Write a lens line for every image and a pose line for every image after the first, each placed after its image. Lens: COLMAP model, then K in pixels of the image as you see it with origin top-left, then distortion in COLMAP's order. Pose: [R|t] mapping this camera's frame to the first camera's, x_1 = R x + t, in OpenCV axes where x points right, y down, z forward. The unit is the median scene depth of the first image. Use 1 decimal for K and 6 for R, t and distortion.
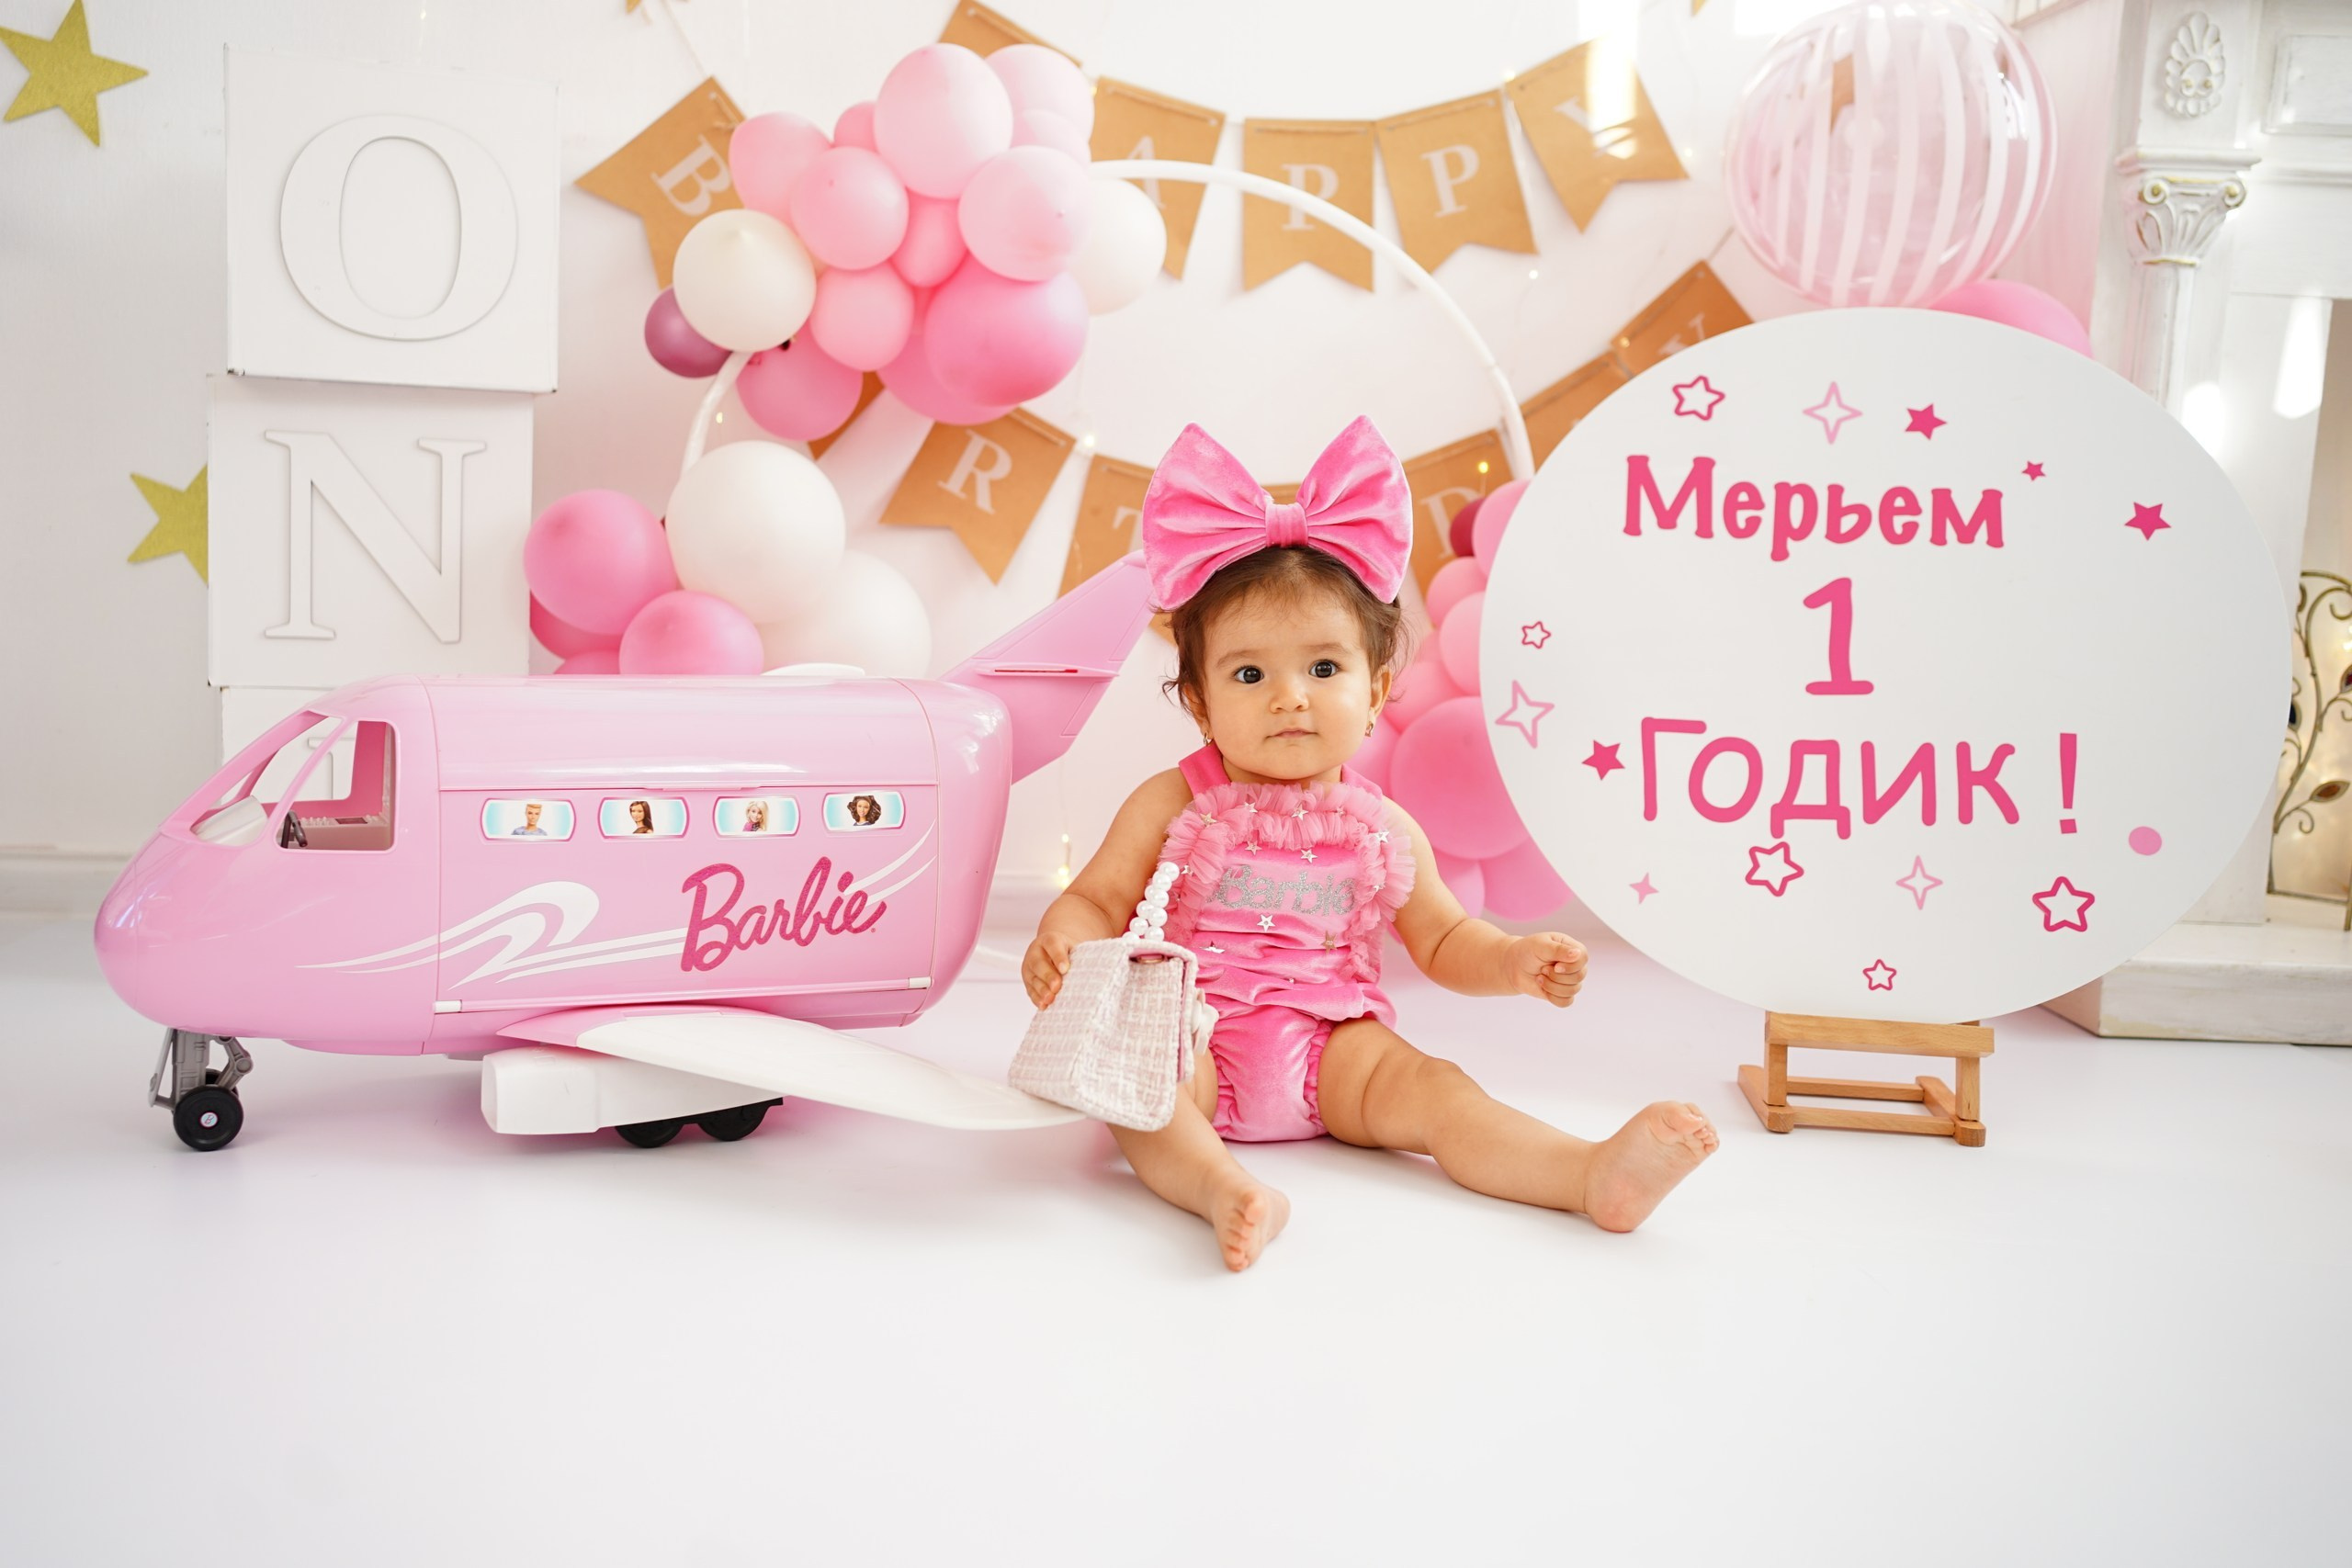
lens RADIAL K [[2359.4, 0, 1176.0], [0, 2359.4, 784.0], [0, 0, 1]] dist [-0.027787, 0.156202]
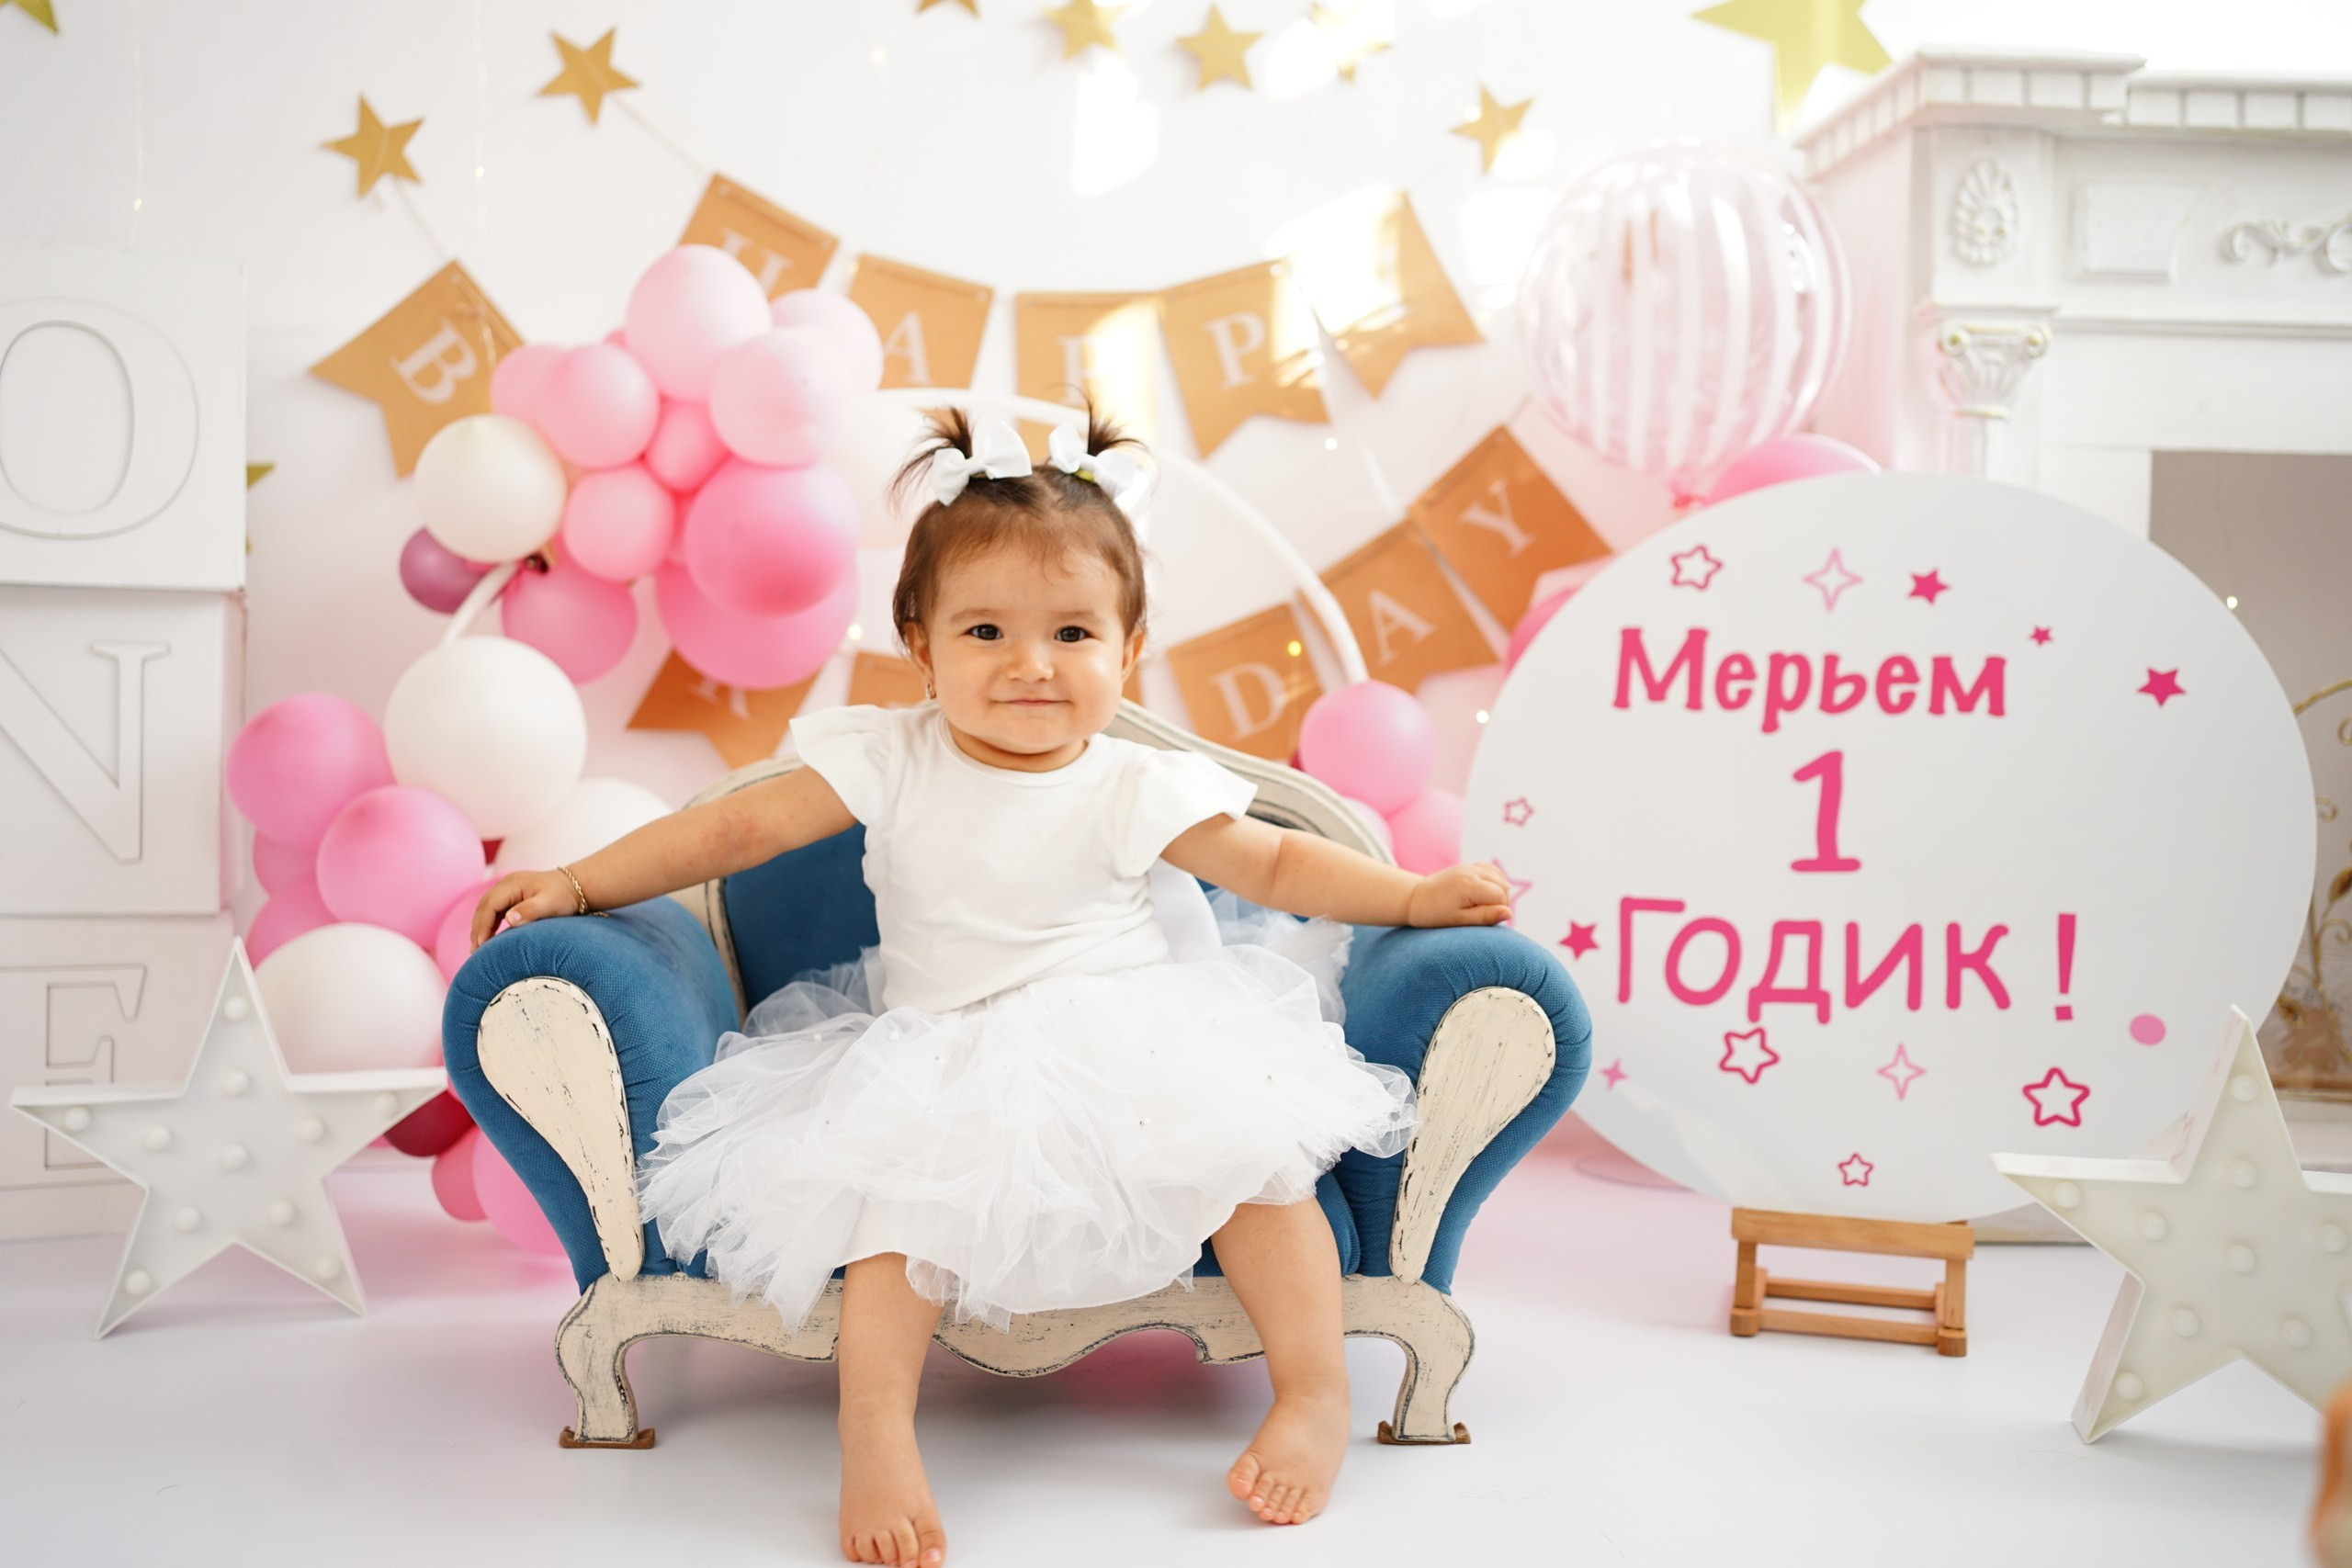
lens RADIAL K [[2359.4, 0, 1176.0], [0, 2359.4, 784.0], [0, 0, 1]] dist [-0.027787, 0.156202]
pose [[0.999620, -0.026673, 0.006985, 0.097971], [0.027181, 0.995813, -0.087275, 0.001593], [-0.004628, 0.087432, 0.996160, 0.077664]]
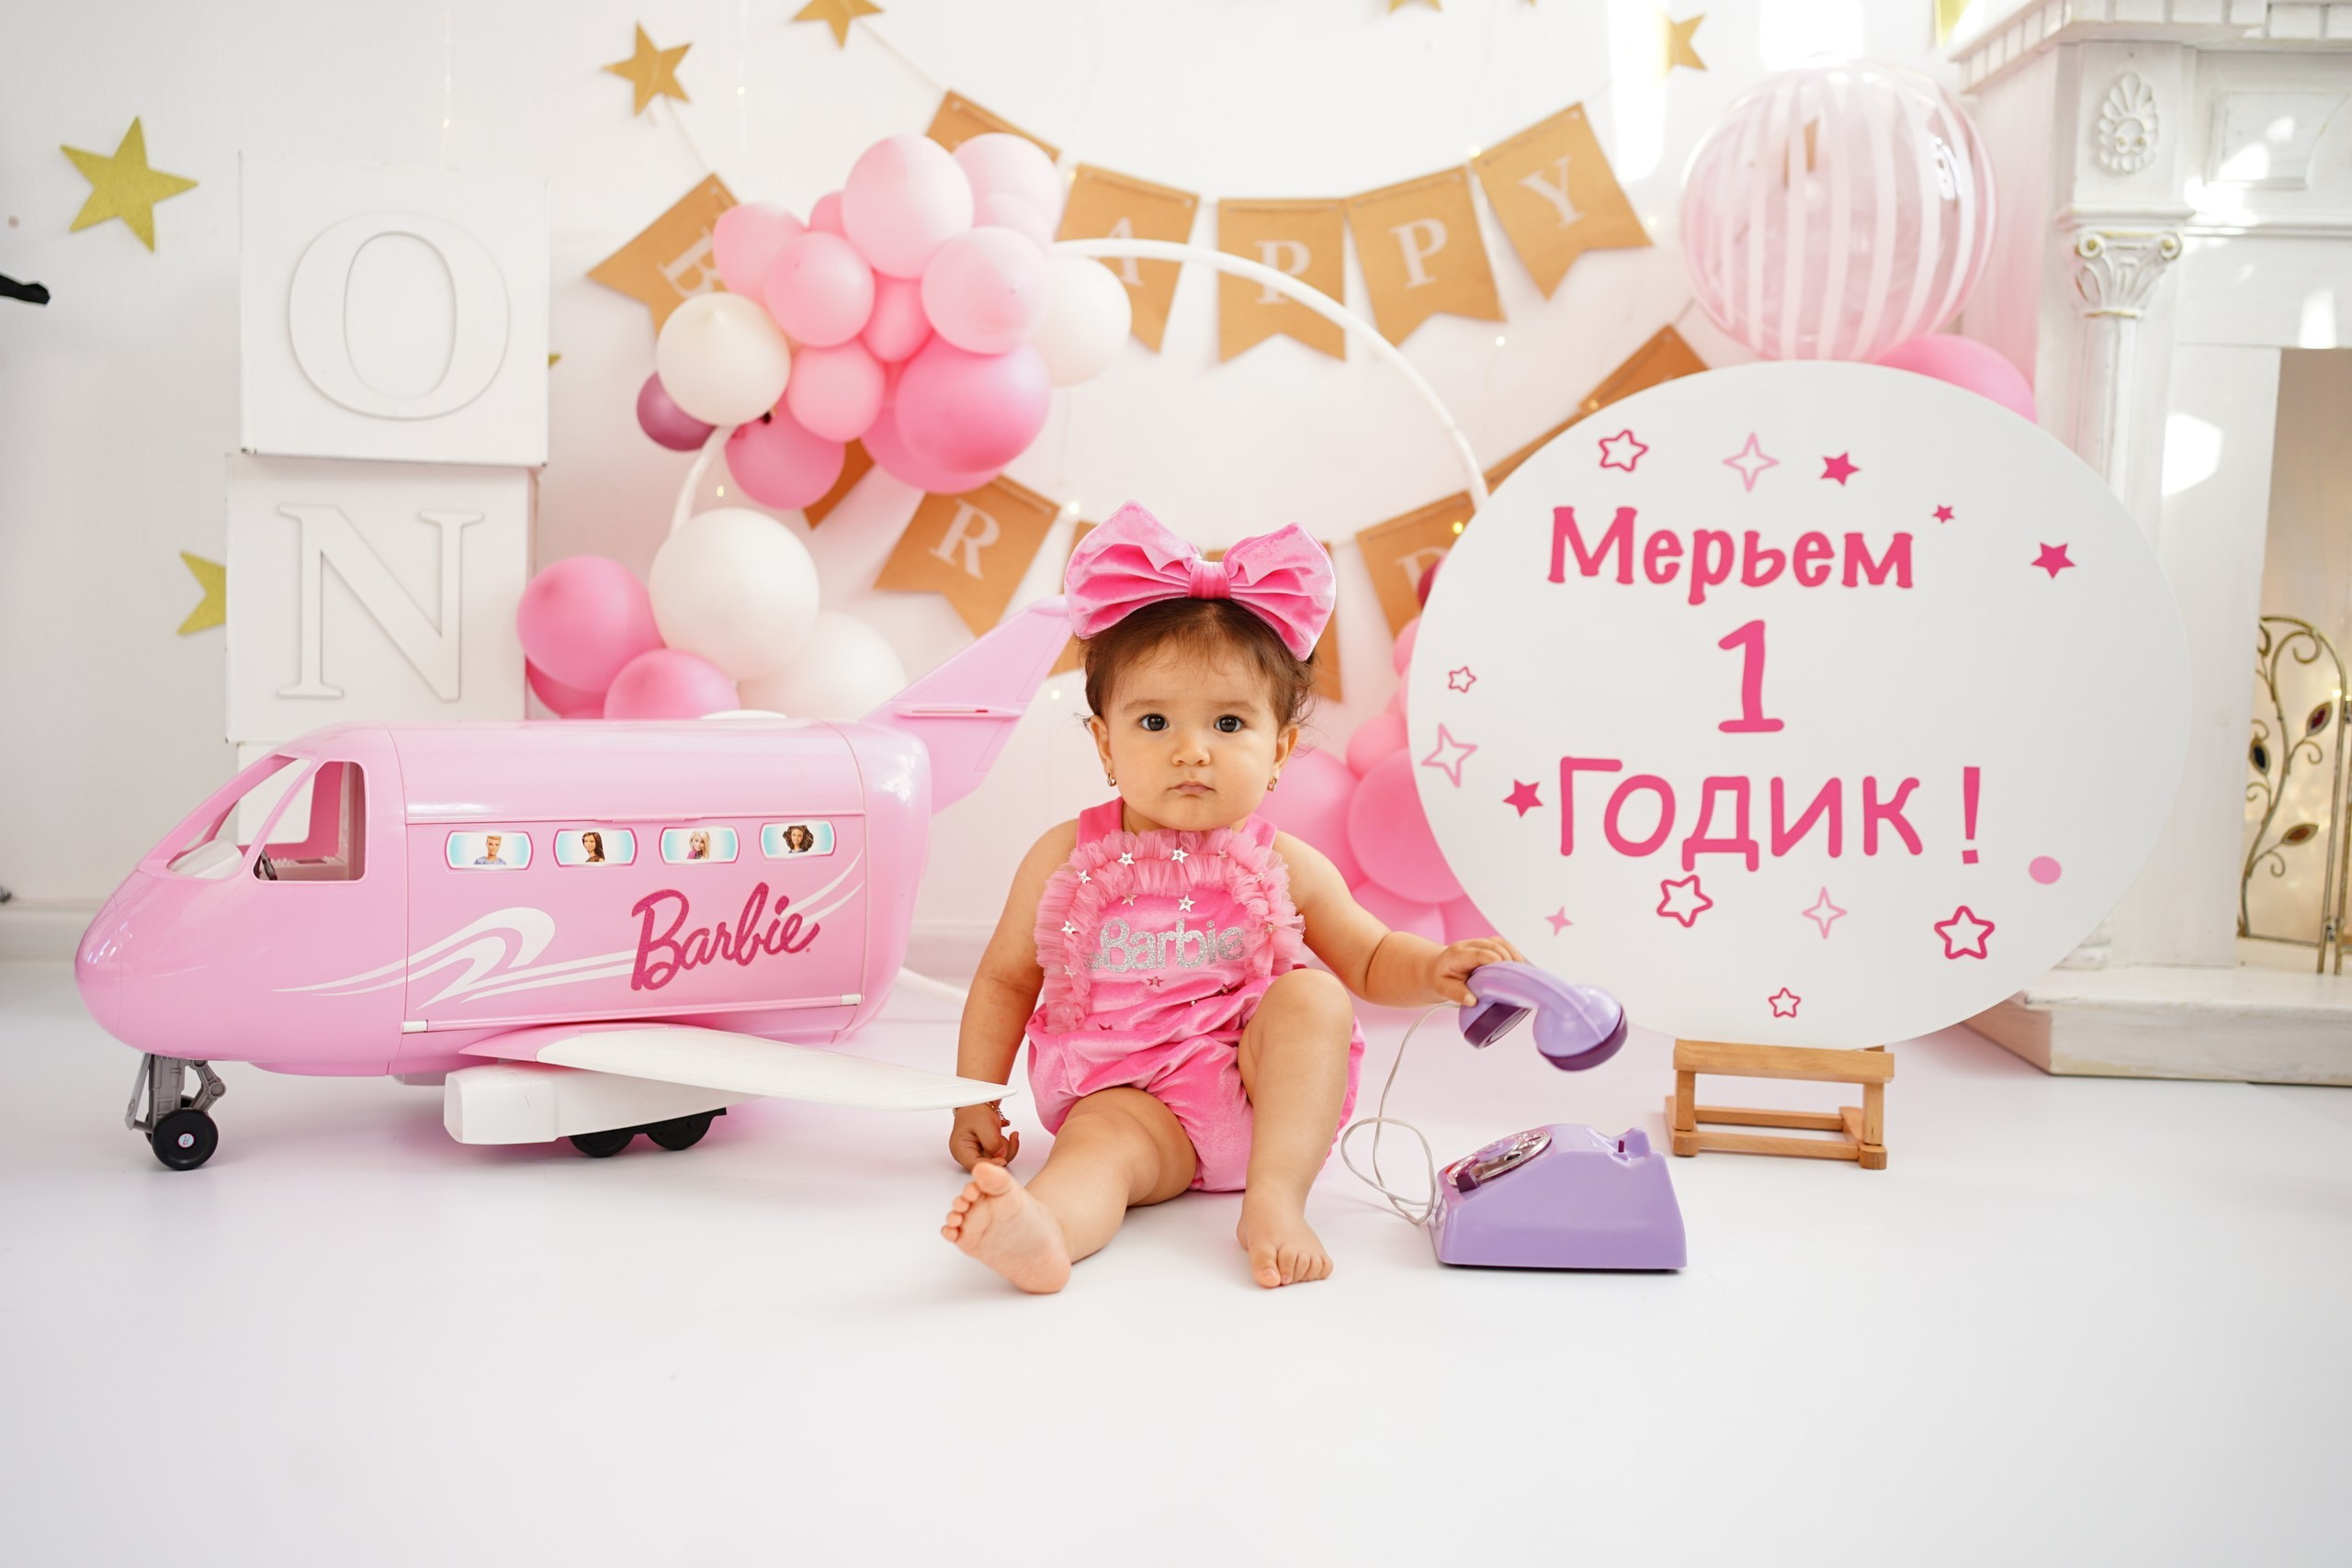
lens RADIAL K [[2359.4, 0, 1176.0], [0, 2359.4, 784.0], [0, 0, 1]] dist [-0.027787, 0.156202]
pose [[0.997459, -0.008394, -0.070746, 0.098023], [0.005465, 0.999123, -0.041507, 0.024587], [0.071032, 0.041015, 0.996630, -0.040841]]
